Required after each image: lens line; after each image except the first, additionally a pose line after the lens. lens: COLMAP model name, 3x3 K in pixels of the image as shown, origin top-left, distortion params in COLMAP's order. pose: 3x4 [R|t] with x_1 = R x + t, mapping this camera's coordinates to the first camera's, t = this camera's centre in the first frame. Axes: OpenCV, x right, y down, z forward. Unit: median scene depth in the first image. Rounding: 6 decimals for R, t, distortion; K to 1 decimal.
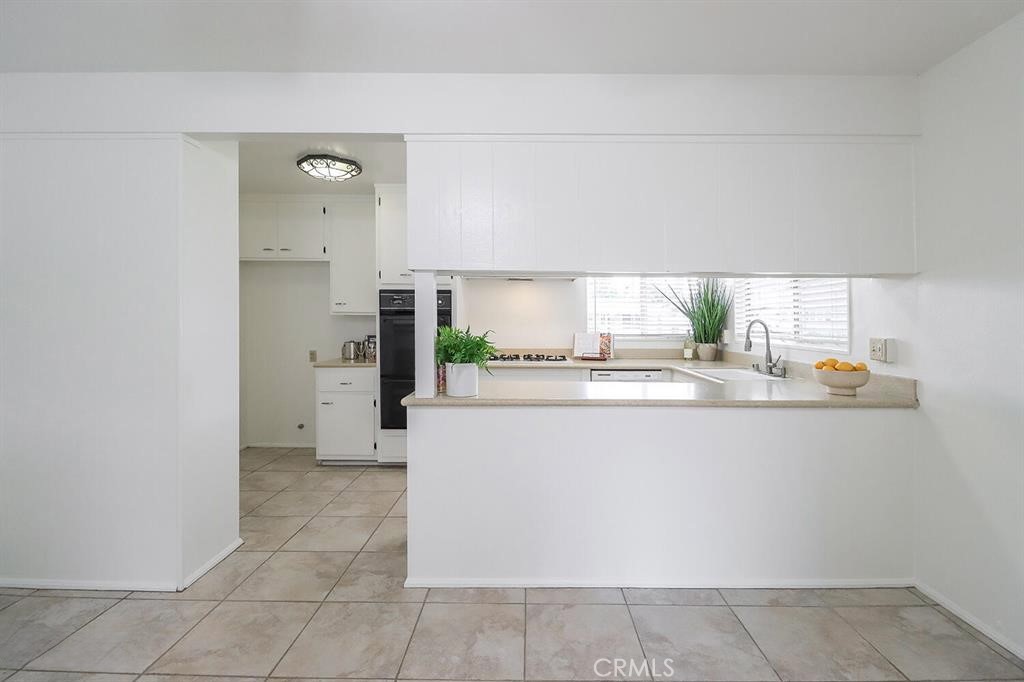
lens RADIAL K [[480.6, 0, 515.5], [0, 480.6, 315.9], [0, 0, 1]] dist [-0.001061, -0.000202]
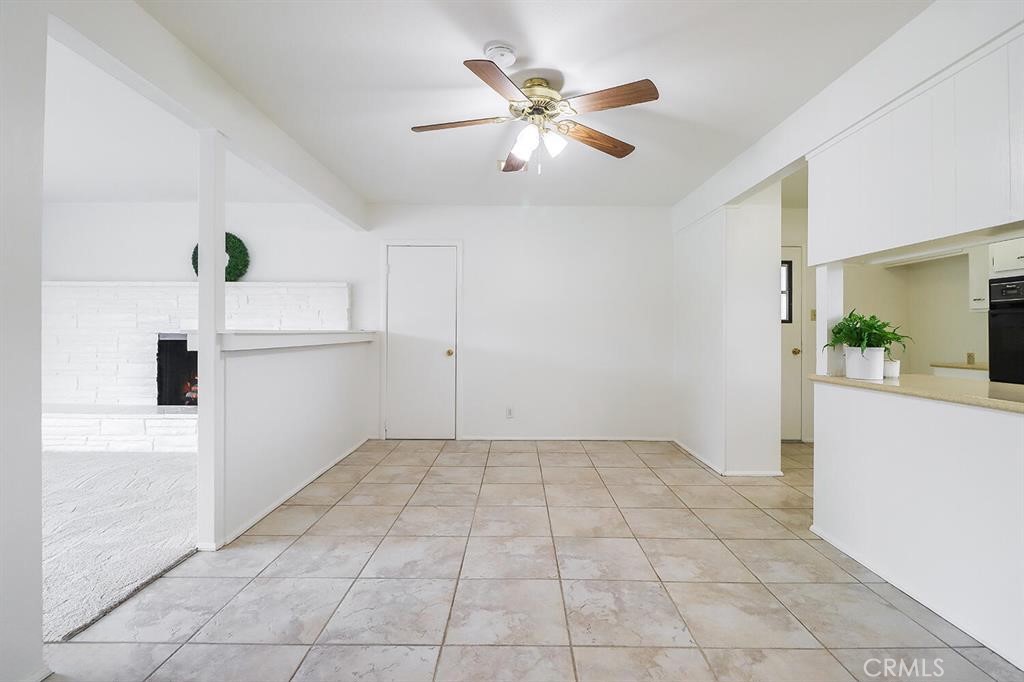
lens RADIAL K [[480.8, 0, 512.0], [0, 480.8, 341.0], [0, 0, 1]] dist [-0.000698, -0.000111]
pose [[0.000662, 0.013744, -0.999905, 0.974513], [0.000959, 0.999905, 0.013745, 0.072583], [0.999999, -0.000968, 0.000649, 0.251822]]
